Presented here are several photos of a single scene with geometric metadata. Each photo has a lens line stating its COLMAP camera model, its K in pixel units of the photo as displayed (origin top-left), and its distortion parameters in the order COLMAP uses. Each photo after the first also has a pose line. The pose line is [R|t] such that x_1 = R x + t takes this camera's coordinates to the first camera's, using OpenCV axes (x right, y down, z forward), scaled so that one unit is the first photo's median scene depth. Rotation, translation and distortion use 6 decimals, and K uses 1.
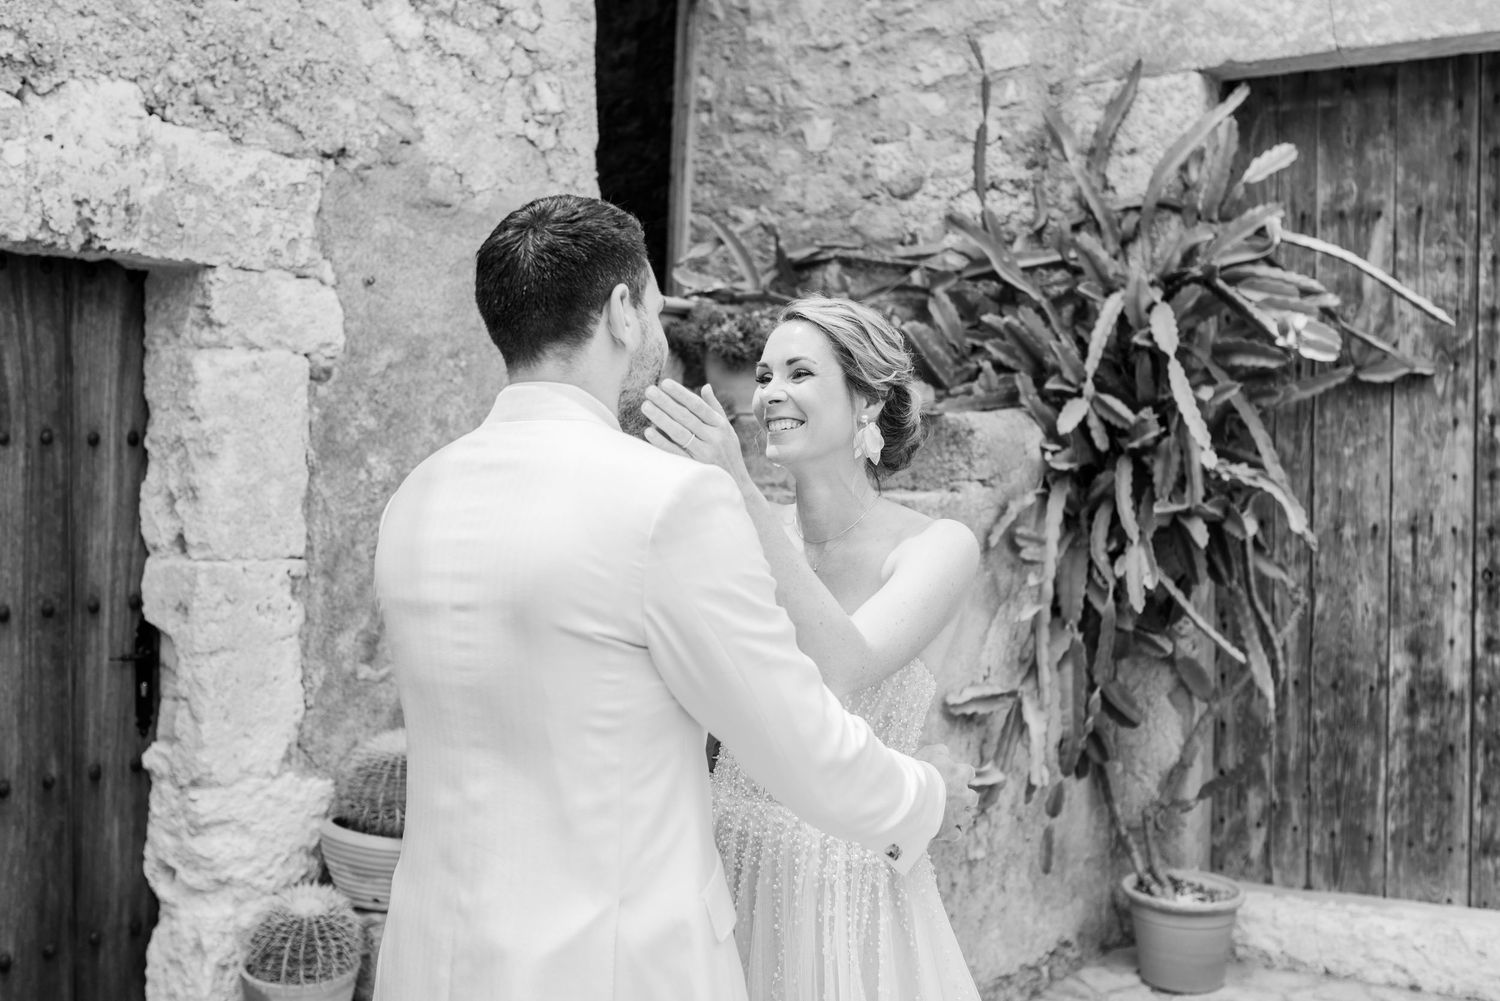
lens RADIAL K [[1603.3, 0, 746.9], [0, 1603.3, 481.7], [0, 0, 1]] dist [-0.001621, -0.000774]
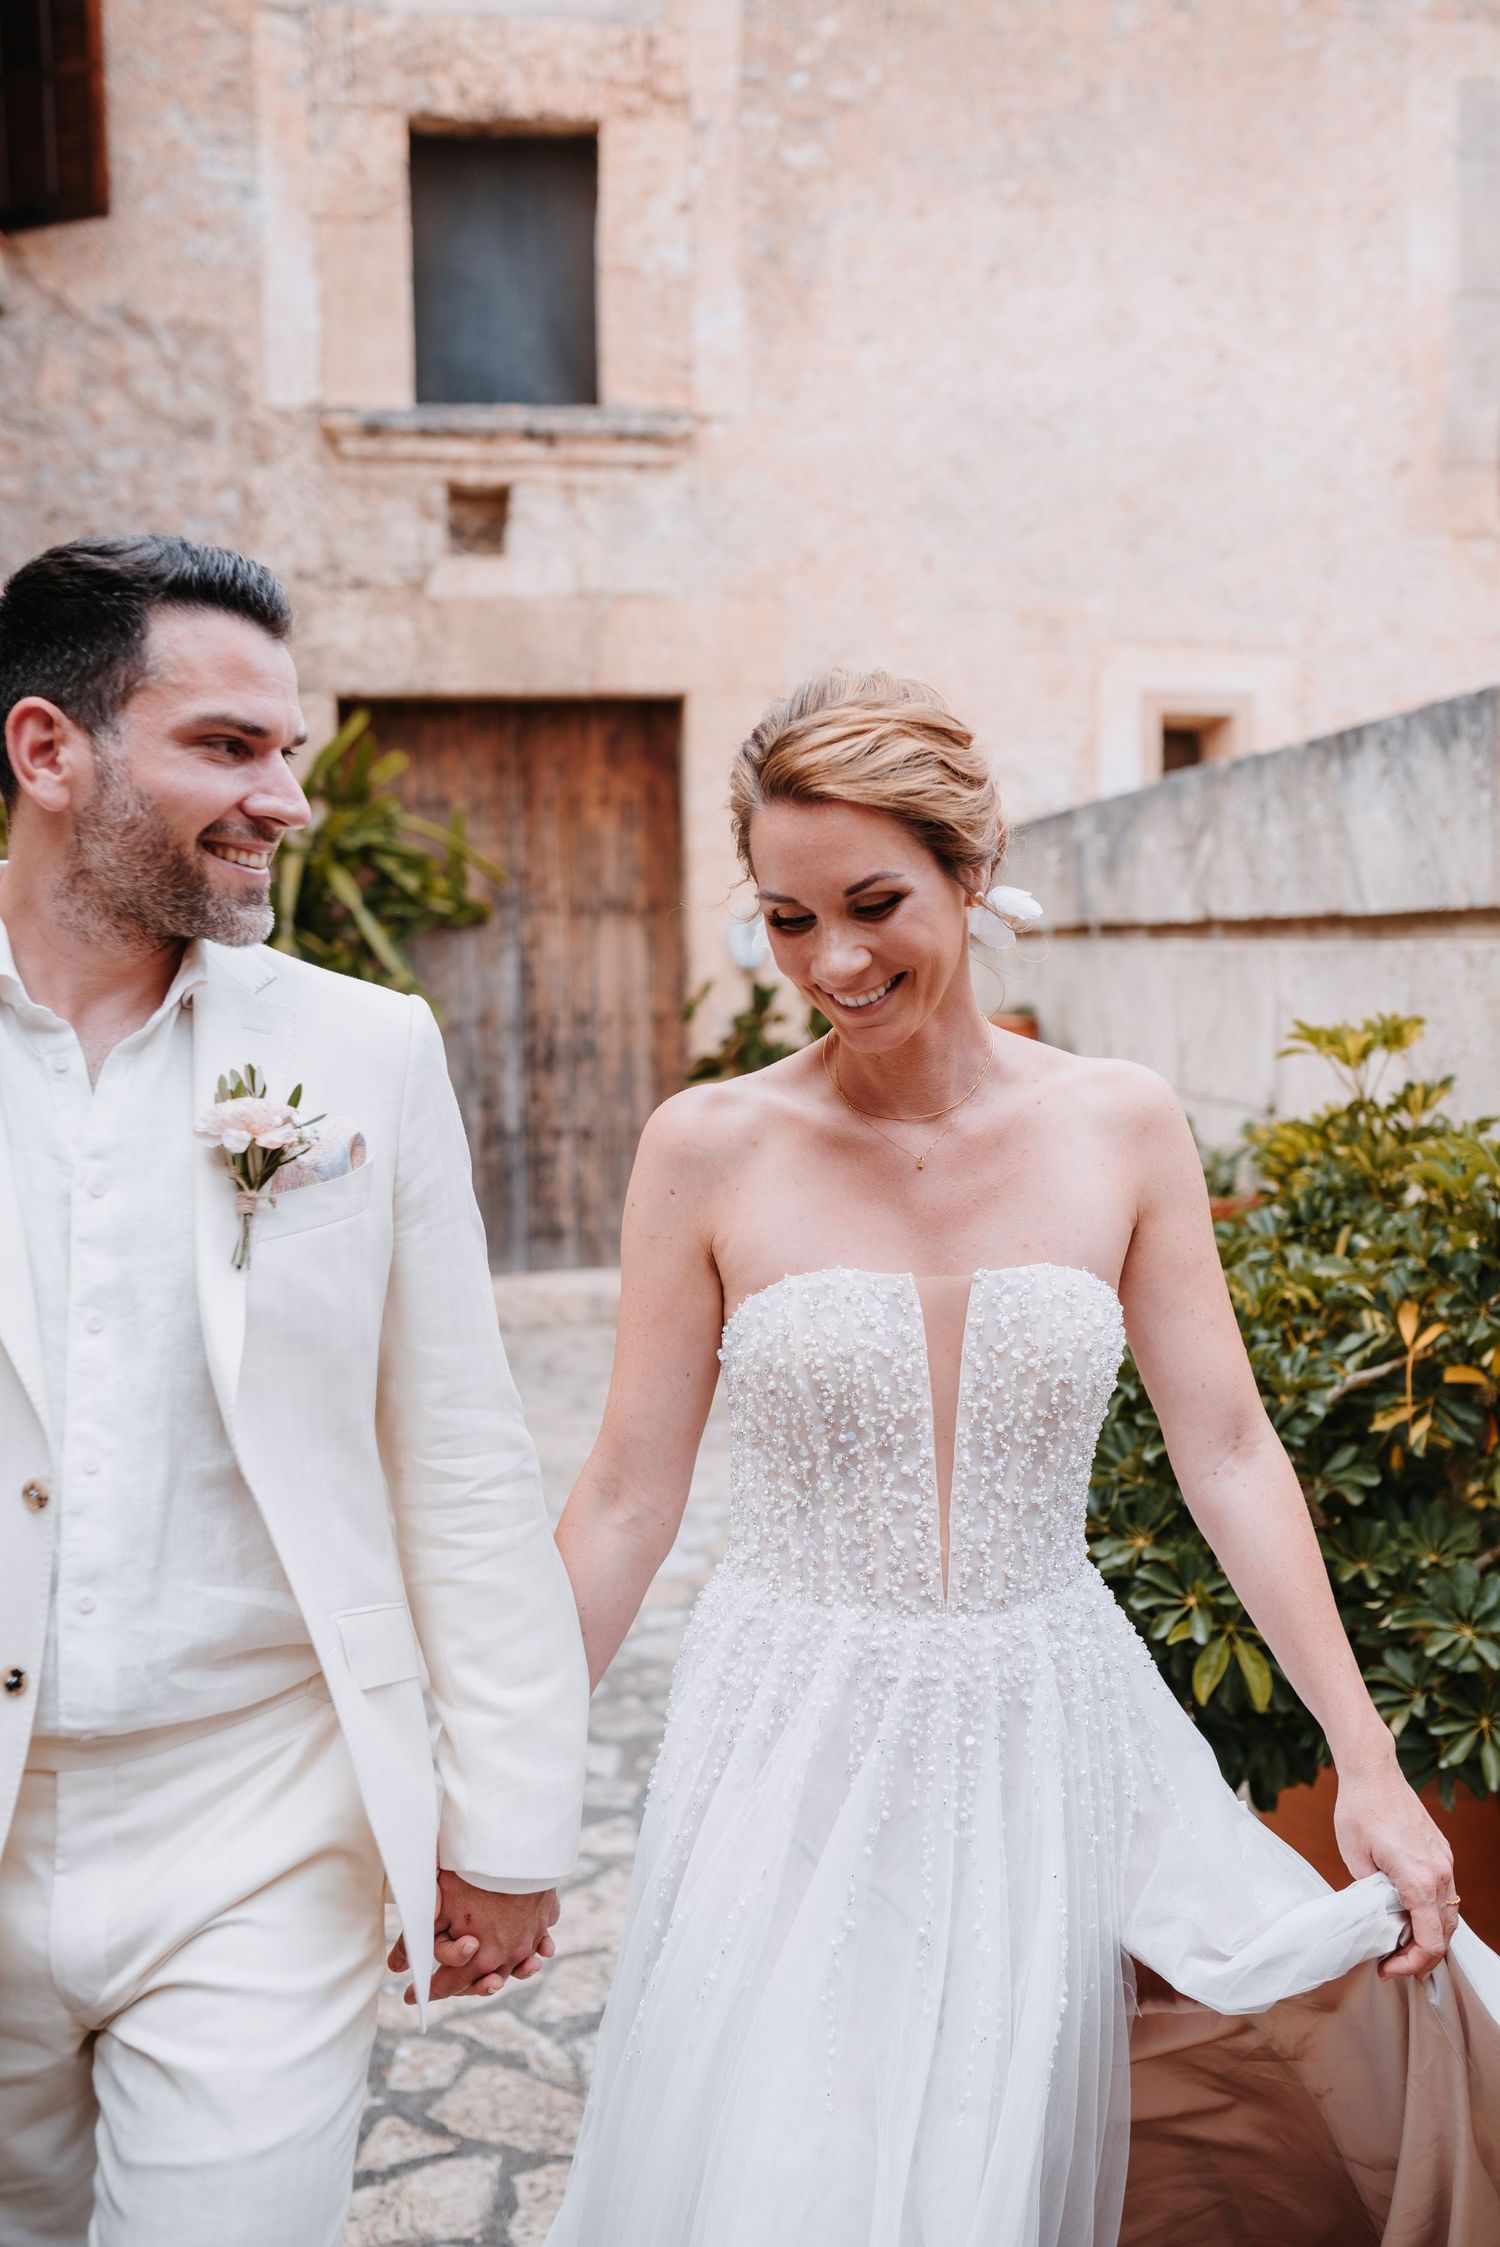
lens RADIAL K [[2216.2, 0, 747.9], [0, 2216.2, 1092.7], [0, 0, 1]] dist [-0.024564, 0.015303]
pose [[0.768643, -0.057650, 0.637075, -0.671857], [0.037104, 0.998272, 0.045568, 0.009983], [-0.638601, -0.011387, 0.769454, -0.689267]]
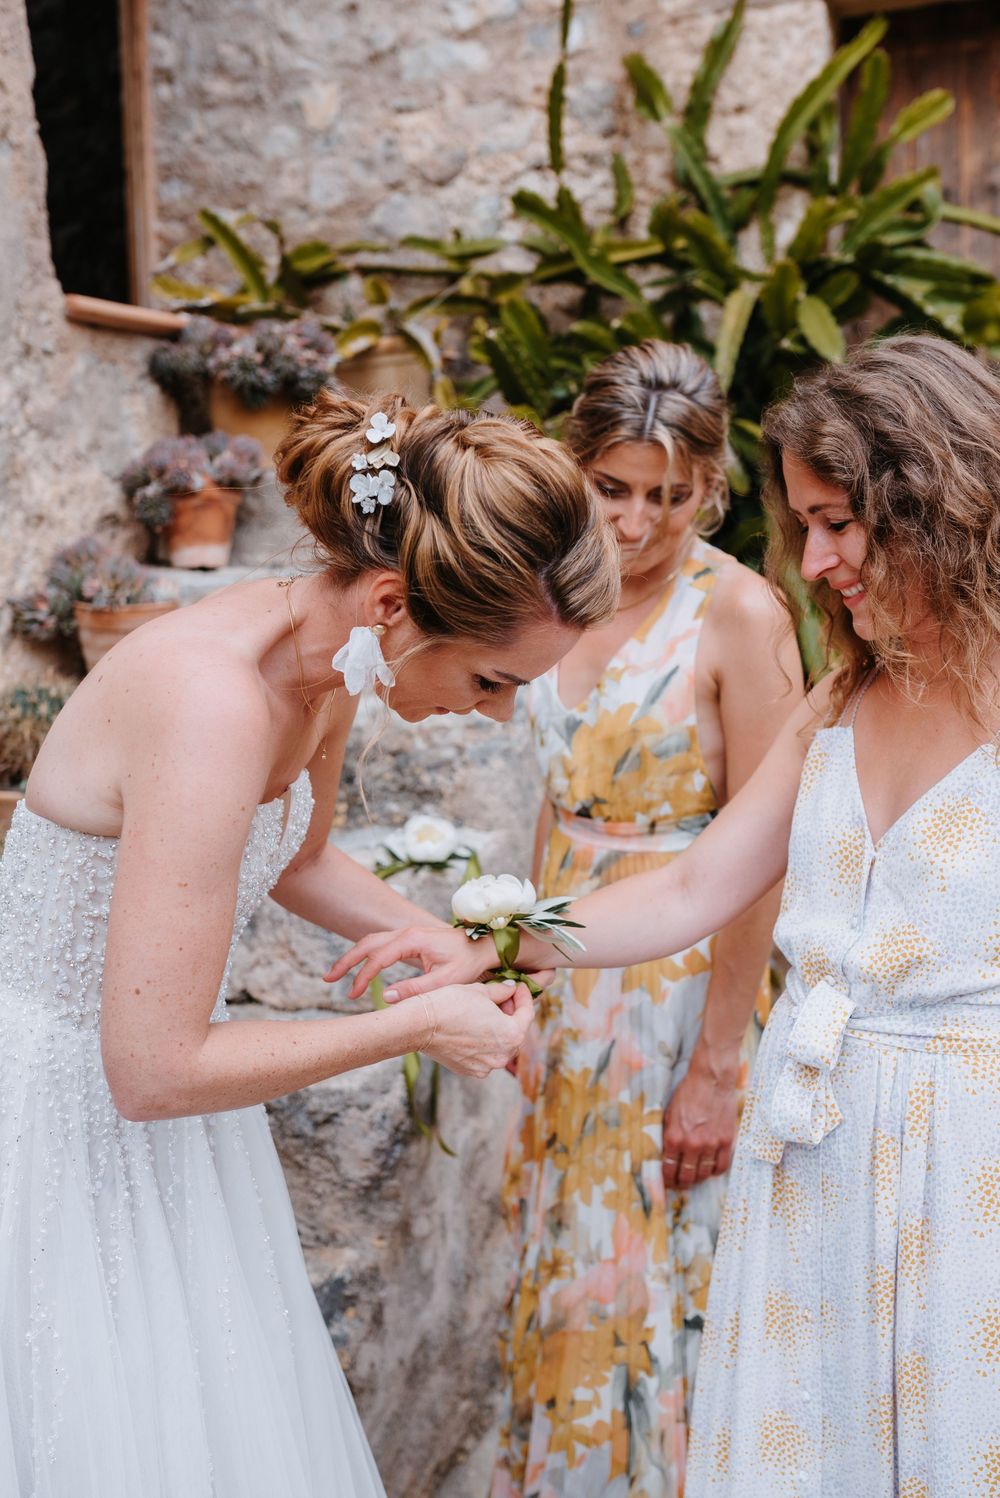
lens RADIAL K [[1557.8, 0, 495.1], [0, 1557.8, 756.6], [0, 0, 1]] dist [-0.062675, 0.091698]
pose [[0.978704, -0.081149, 0.188556, -0.044204], [0.058184, 0.990538, 0.124293, 0.005753], [-0.196858, -0.110675, 0.974165, 0.263225]]
